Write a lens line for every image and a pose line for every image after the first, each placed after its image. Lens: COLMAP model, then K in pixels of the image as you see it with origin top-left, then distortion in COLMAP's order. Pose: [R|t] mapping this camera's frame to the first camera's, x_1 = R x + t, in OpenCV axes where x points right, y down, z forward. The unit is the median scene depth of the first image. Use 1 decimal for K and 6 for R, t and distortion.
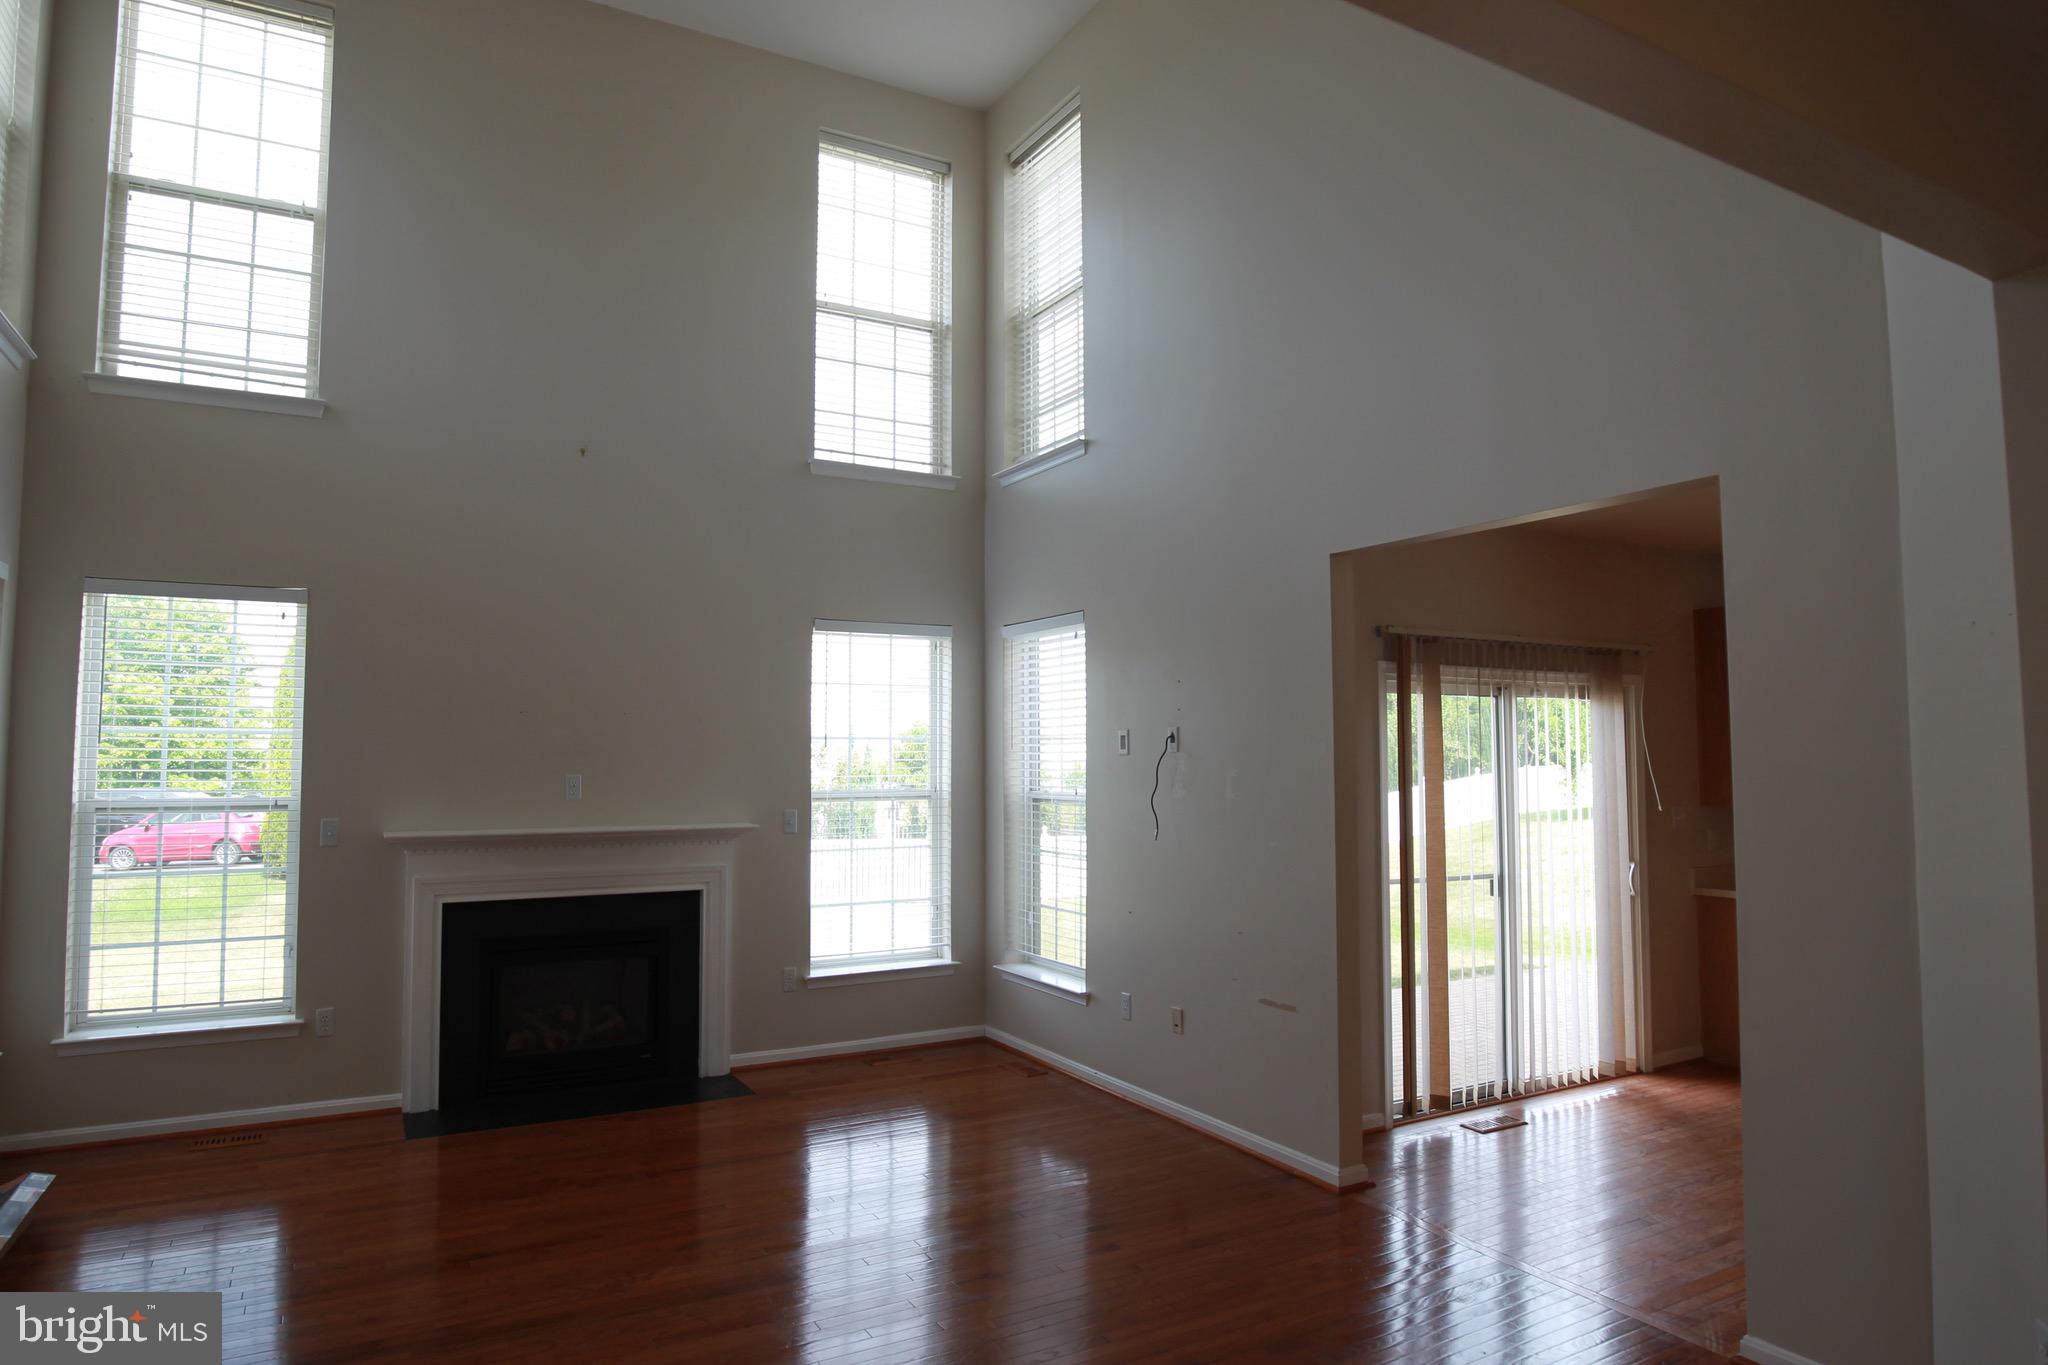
lens RADIAL K [[1209.5, 0, 1017.6], [0, 1209.5, 683.0], [0, 0, 1]] dist [-0.029963, 0.000276]
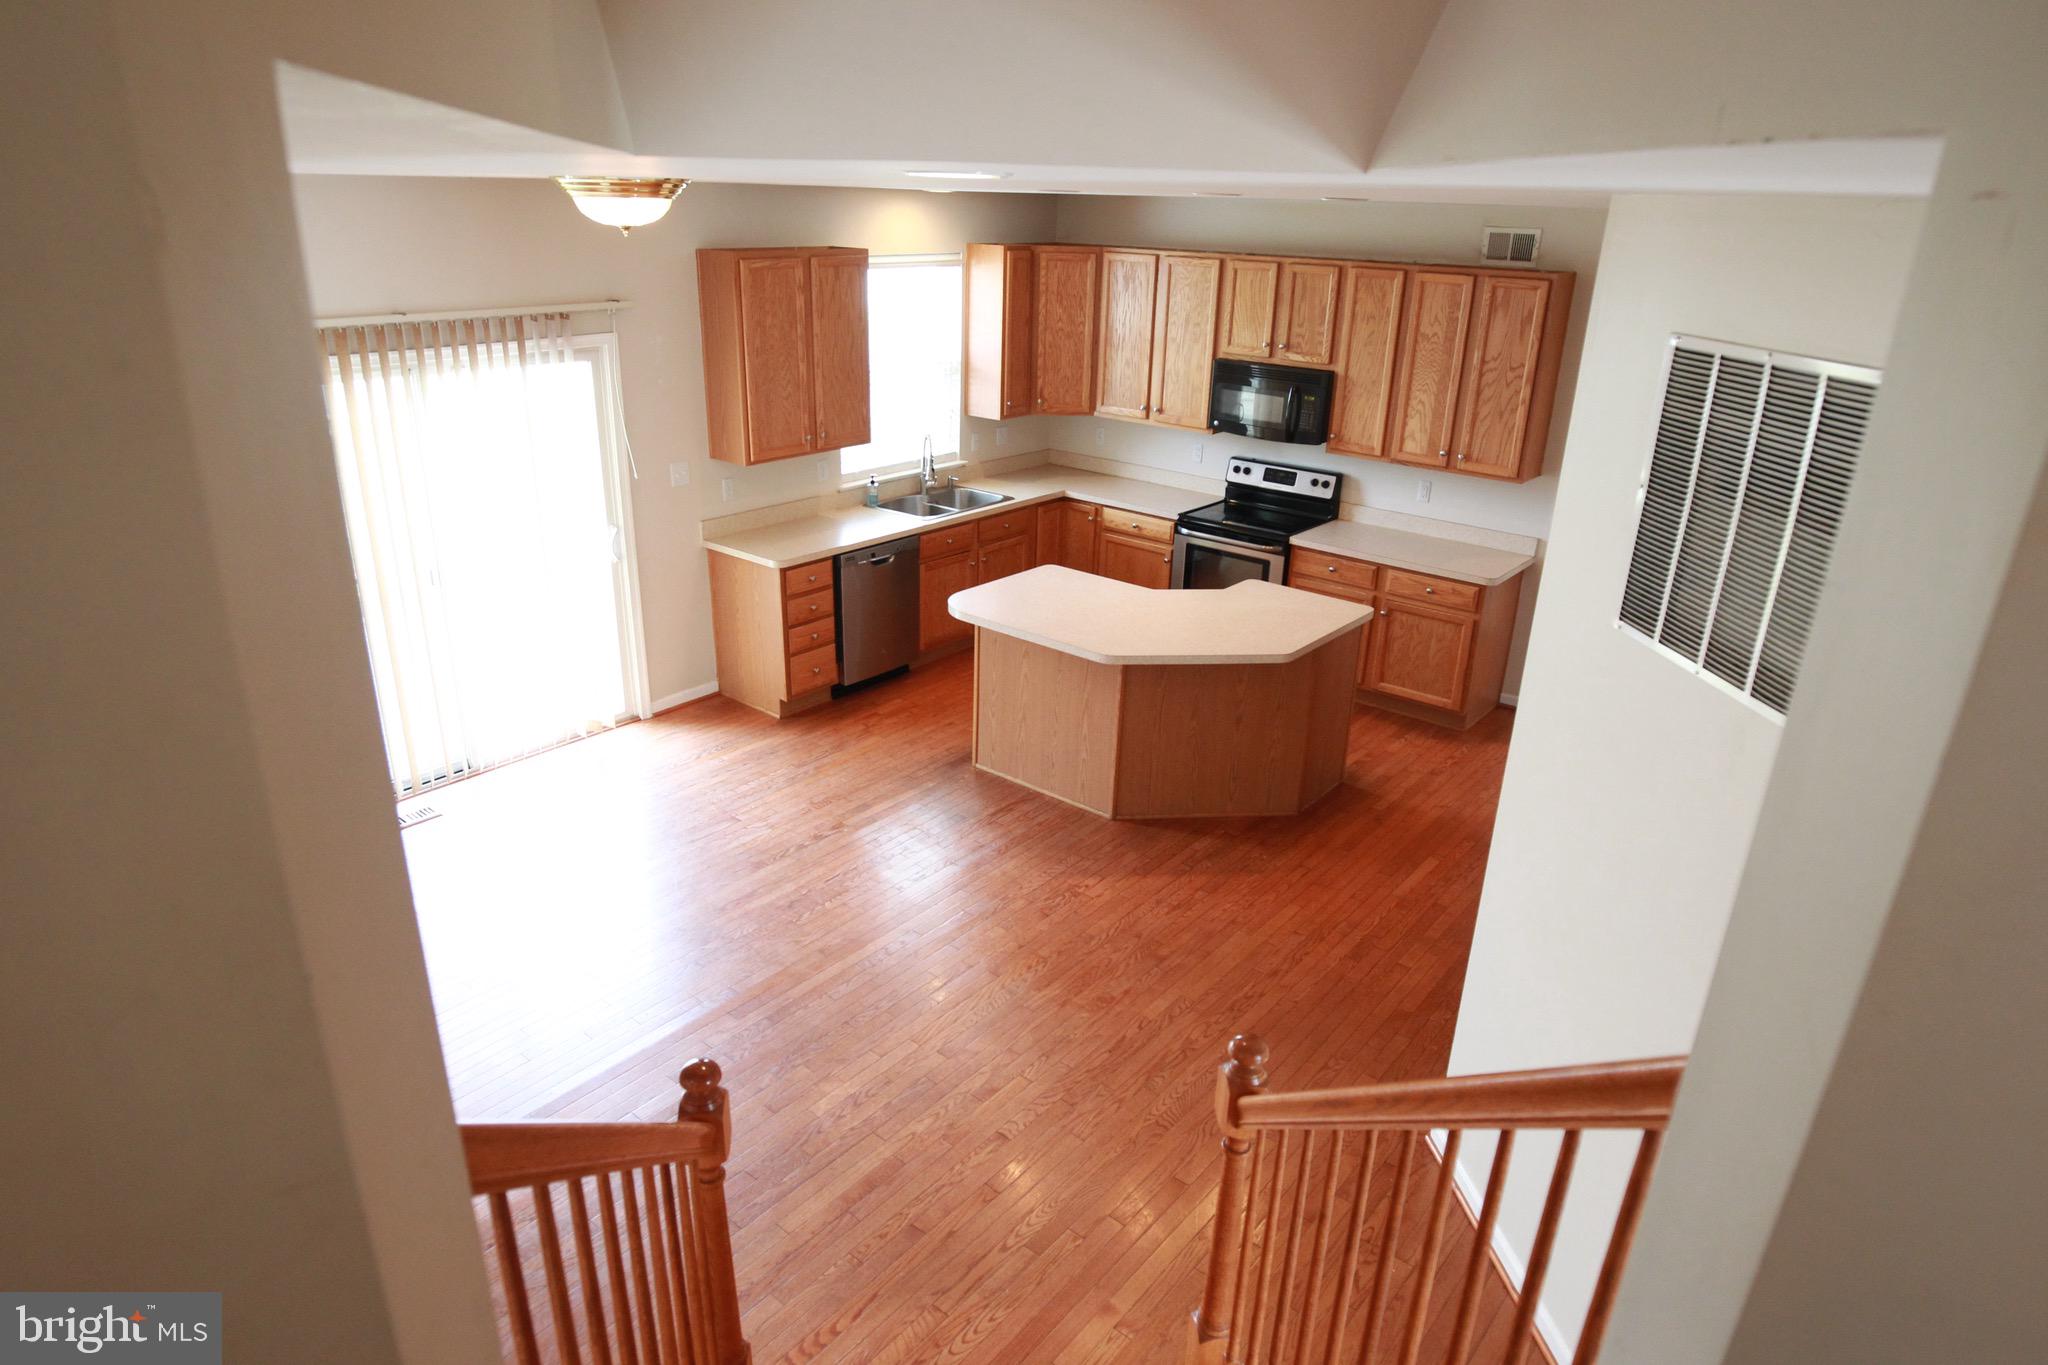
lens RADIAL K [[1209.5, 0, 1009.1], [0, 1209.5, 675.6], [0, 0, 1]] dist [-0.019748, -0.000040]
pose [[0.934908, -0.109148, 0.337688, 0.450848], [-0.045869, 0.906384, 0.419957, -0.172229], [-0.351912, -0.408111, 0.842380, -0.012134]]
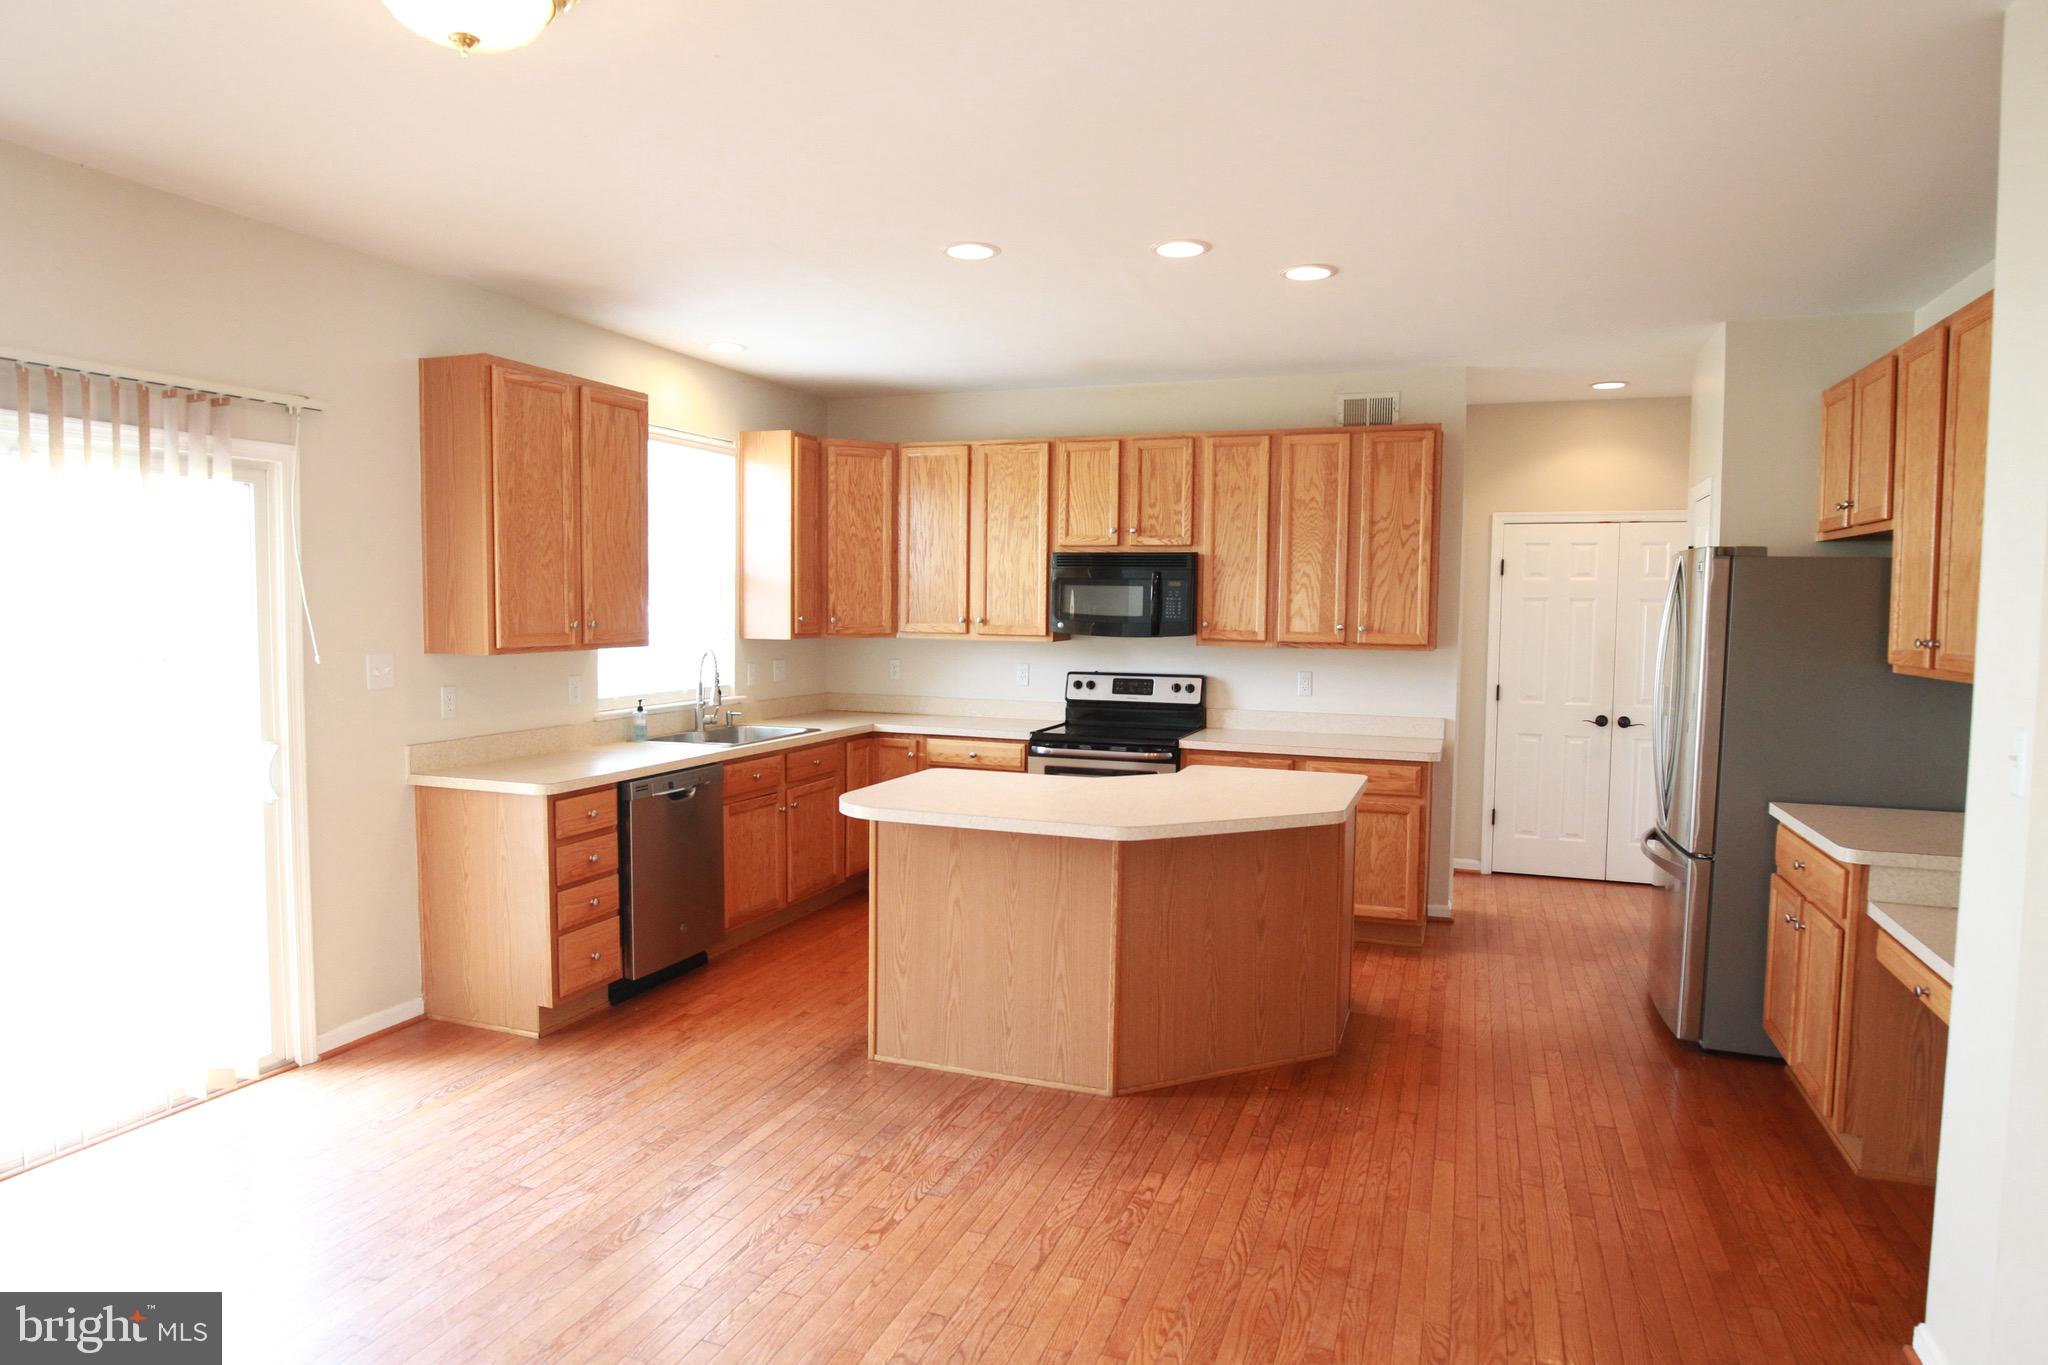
lens RADIAL K [[1209.5, 0, 1017.6], [0, 1209.5, 683.0], [0, 0, 1]] dist [-0.029963, 0.000276]
pose [[0.763222, -0.033505, 0.645267, 0.391759], [-0.052101, 0.992211, 0.113146, 0.024889], [-0.644032, -0.119975, 0.755532, 0.270302]]
